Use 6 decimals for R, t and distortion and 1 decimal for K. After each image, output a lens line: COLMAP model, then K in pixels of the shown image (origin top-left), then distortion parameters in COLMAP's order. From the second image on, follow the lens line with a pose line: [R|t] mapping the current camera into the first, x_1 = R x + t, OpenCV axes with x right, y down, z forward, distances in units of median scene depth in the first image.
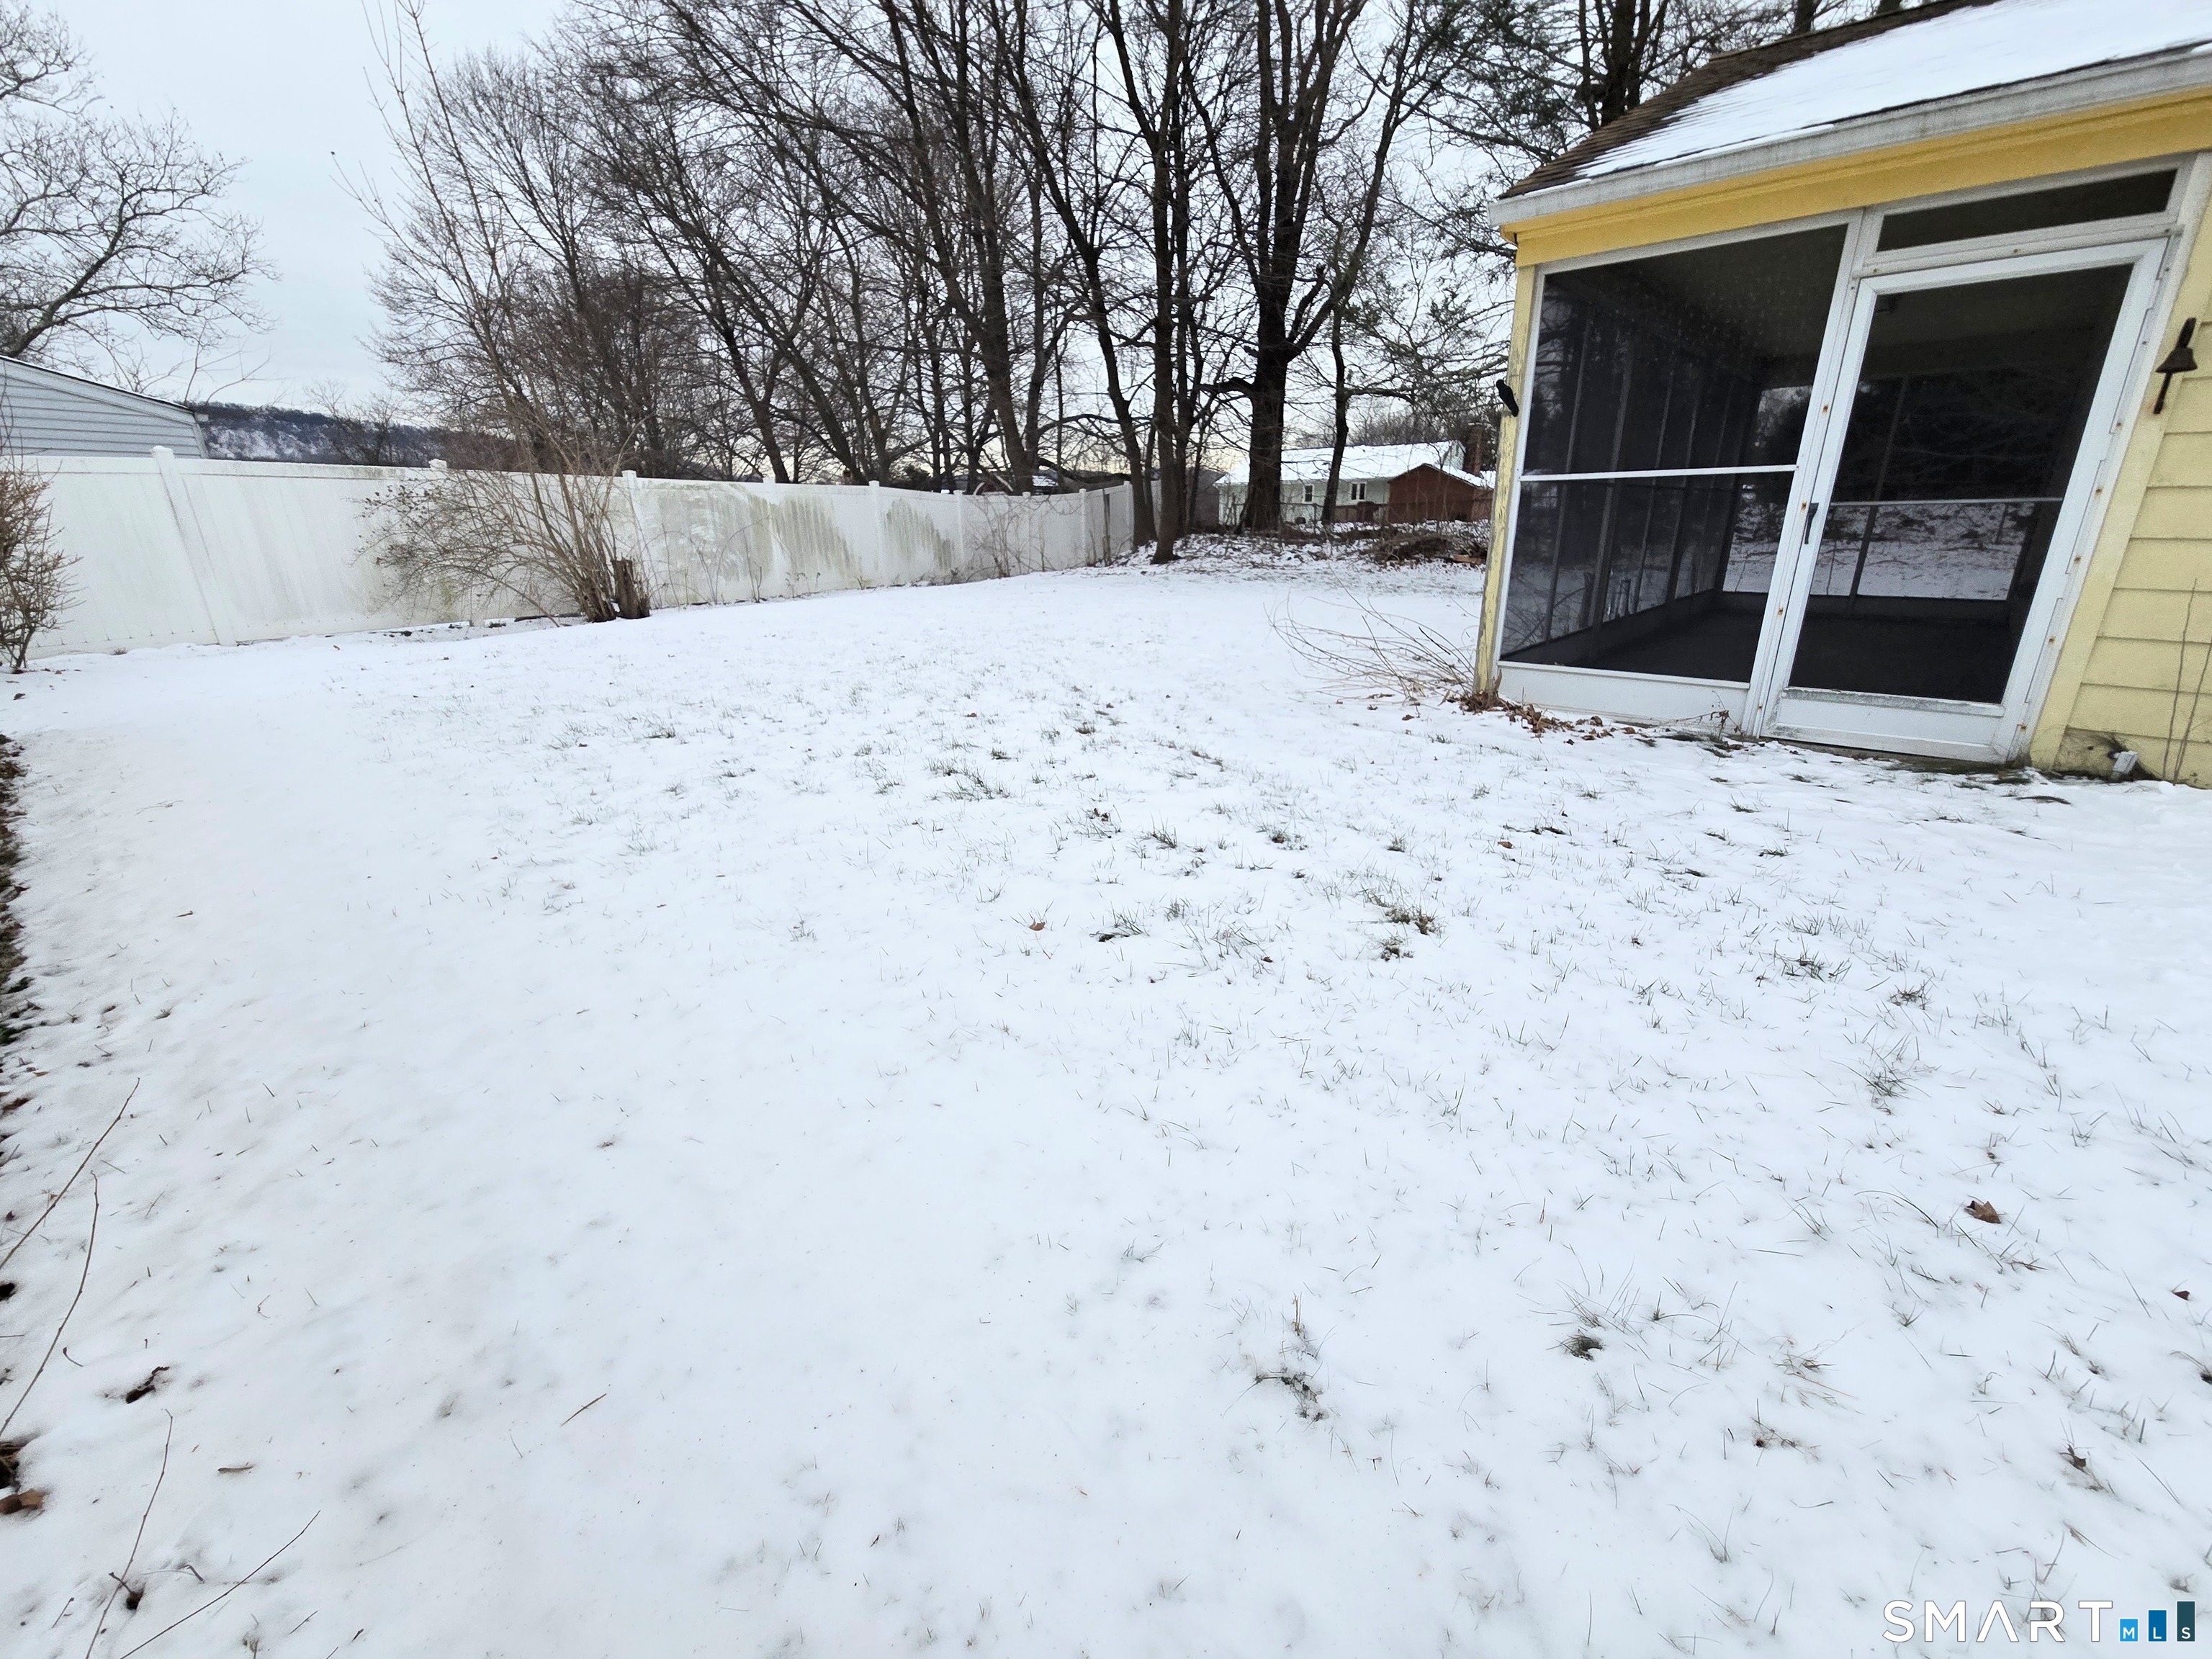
lens RADIAL K [[909.8, 0, 1108.1], [0, 909.8, 829.0], [0, 0, 1]] dist [-0.000367, -0.000267]
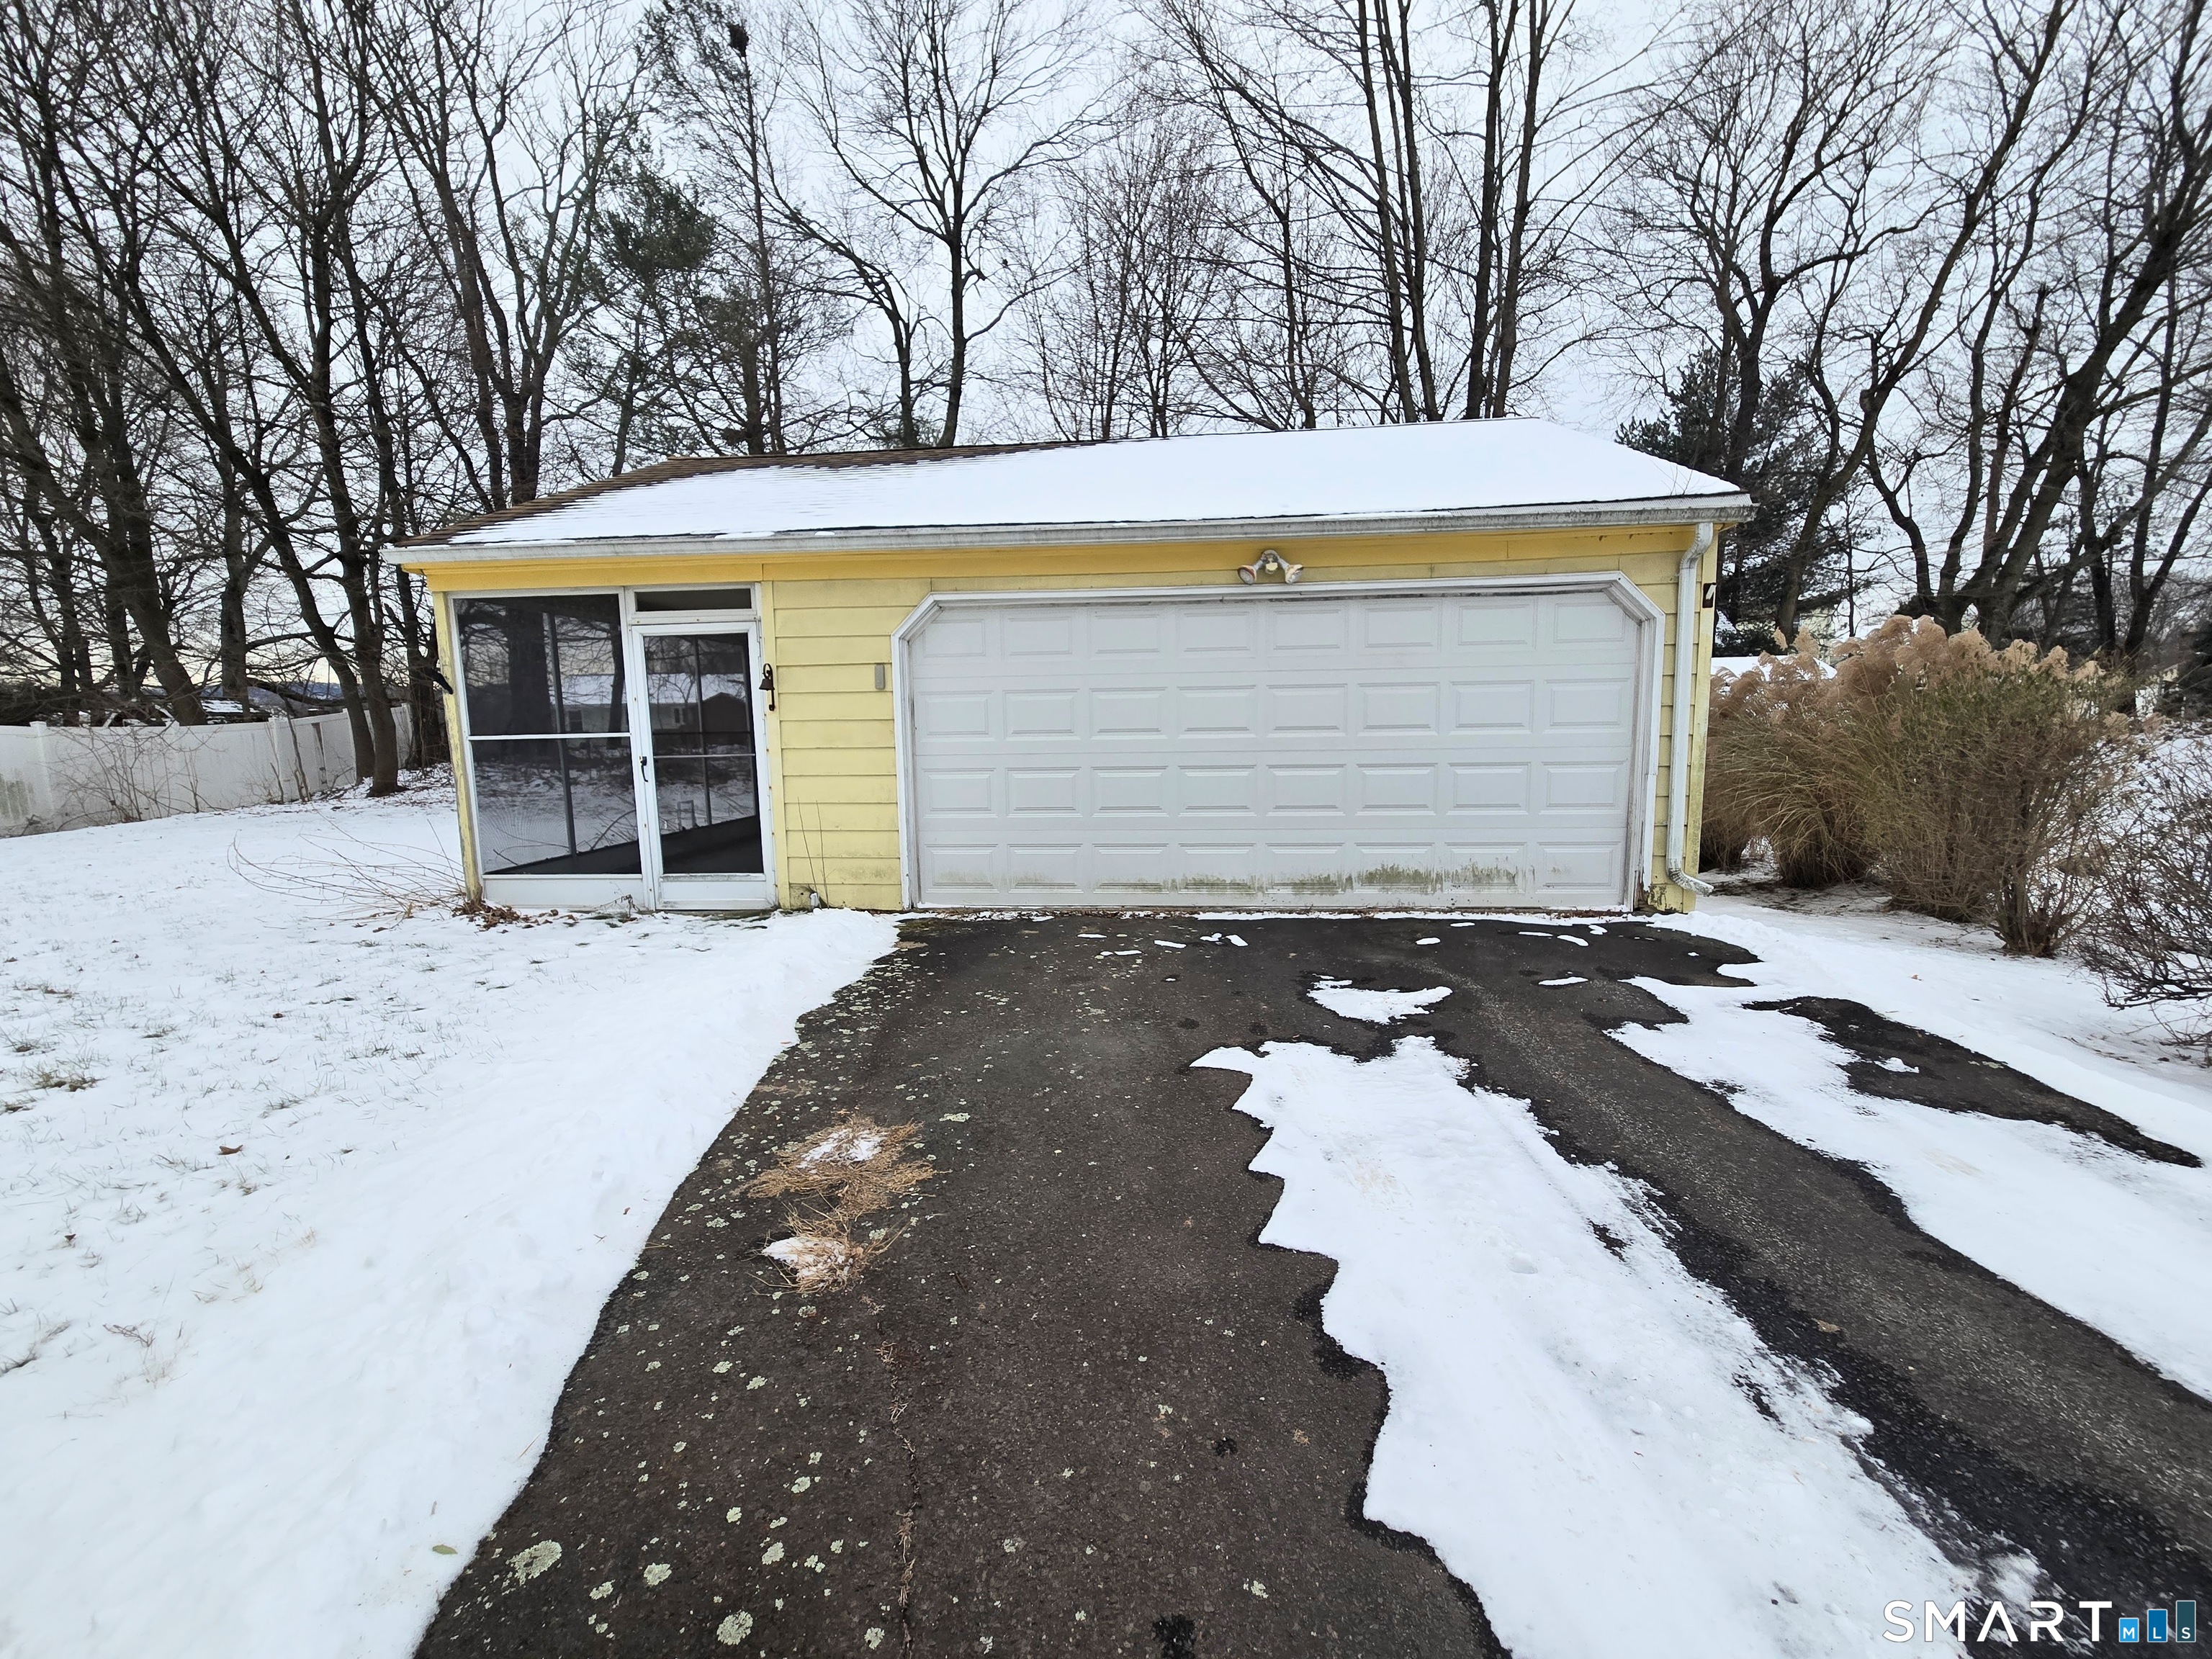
lens RADIAL K [[909.8, 0, 1108.1], [0, 909.8, 829.0], [0, 0, 1]] dist [-0.000367, -0.000267]
pose [[0.802669, -0.070312, 0.592265, 0.403750], [0.201218, 0.966731, -0.157933, 0.130460], [-0.561456, 0.245943, 0.790113, -0.509377]]
